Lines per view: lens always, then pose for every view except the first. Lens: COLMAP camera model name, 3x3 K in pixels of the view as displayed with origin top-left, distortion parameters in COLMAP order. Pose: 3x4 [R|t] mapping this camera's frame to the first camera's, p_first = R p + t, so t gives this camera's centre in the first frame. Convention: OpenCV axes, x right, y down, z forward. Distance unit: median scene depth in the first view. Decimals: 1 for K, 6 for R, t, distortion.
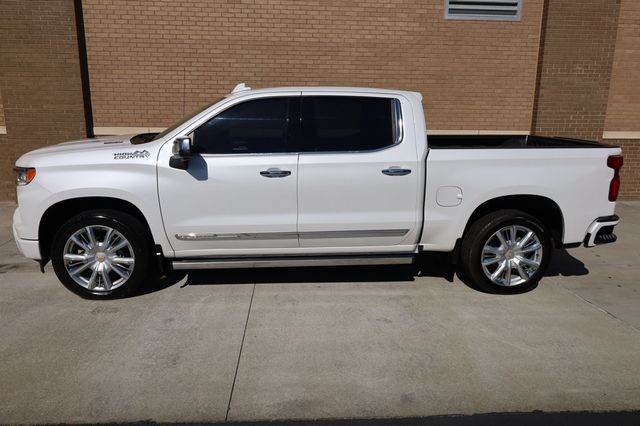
lens RADIAL K [[481.4, 0, 320.0], [0, 481.4, 213.0], [0, 0, 1]] dist [-0.009515, -0.003818]
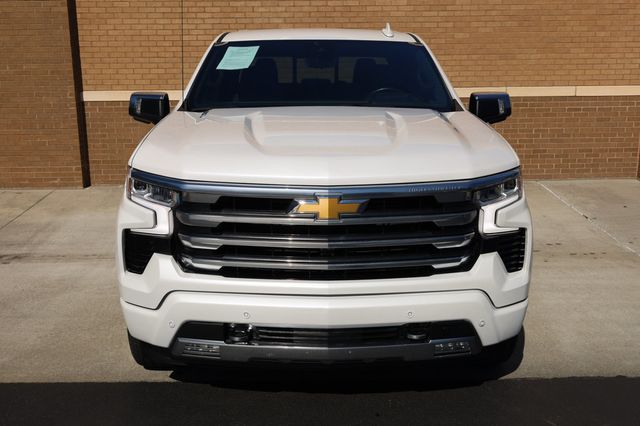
lens RADIAL K [[712.4, 0, 320.0], [0, 712.4, 213.0], [0, 0, 1]] dist [-0.000600, 0.002965]
pose [[0.998875, -0.011347, -0.046046, -0.028146], [0.011310, 0.999935, -0.001047, 0.028010], [0.046055, 0.000525, 0.998939, -0.160609]]
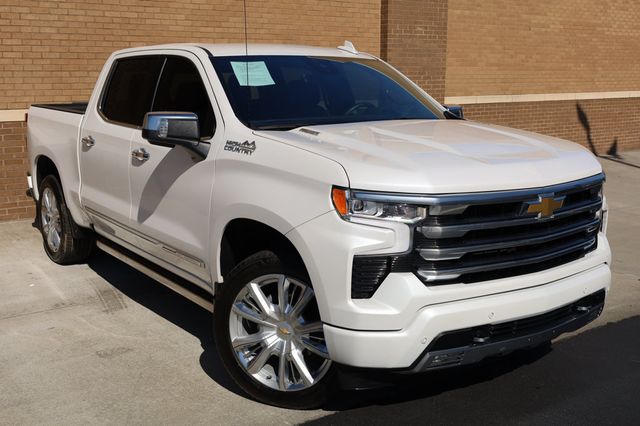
lens RADIAL K [[740.8, 0, 320.0], [0, 740.8, 213.0], [0, 0, 1]] dist [-0.001595, 0.003451]
pose [[0.846533, -0.111963, 0.520429, -0.402350], [0.123896, 0.992224, 0.011933, 0.005635], [-0.517718, 0.054377, 0.853822, -0.089833]]
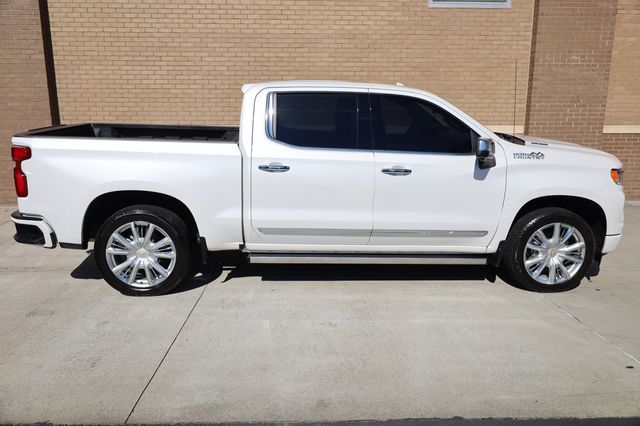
lens RADIAL K [[515.2, 0, 320.0], [0, 515.2, 213.0], [0, 0, 1]] dist [-0.010275, -0.001409]
pose [[0.999569, -0.003118, -0.029196, 0.075157], [0.002850, 0.999953, -0.009243, 0.006933], [0.029223, 0.009156, 0.999531, -0.007370]]
